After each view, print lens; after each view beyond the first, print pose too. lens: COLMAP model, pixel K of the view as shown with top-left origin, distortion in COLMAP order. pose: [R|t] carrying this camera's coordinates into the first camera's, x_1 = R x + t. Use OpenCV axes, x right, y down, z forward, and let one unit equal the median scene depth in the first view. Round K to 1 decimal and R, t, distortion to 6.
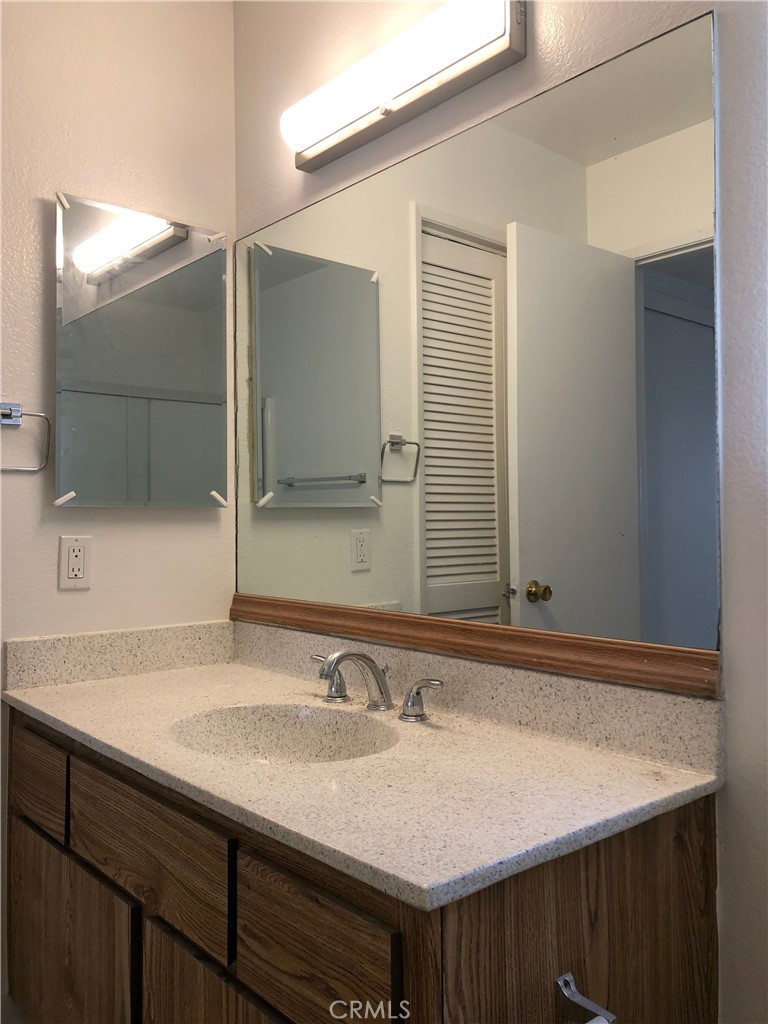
lens RADIAL K [[848.7, 0, 383.8], [0, 848.7, 508.4], [0, 0, 1]] dist [0.039351, -0.017605]
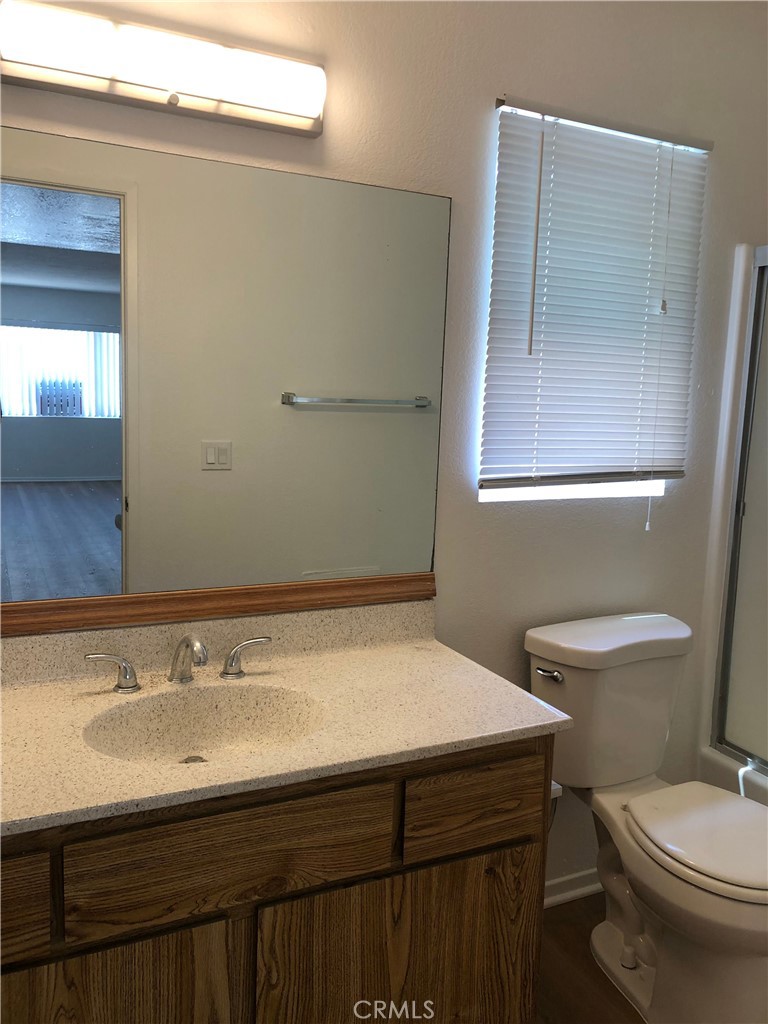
lens RADIAL K [[848.7, 0, 383.0], [0, 848.7, 512.6], [0, 0, 1]] dist [0.039351, -0.017605]
pose [[0.265084, -0.131975, 0.955151, -1.191681], [-0.046425, 0.987693, 0.149355, -0.194876], [-0.963107, -0.083935, 0.255695, 0.593060]]
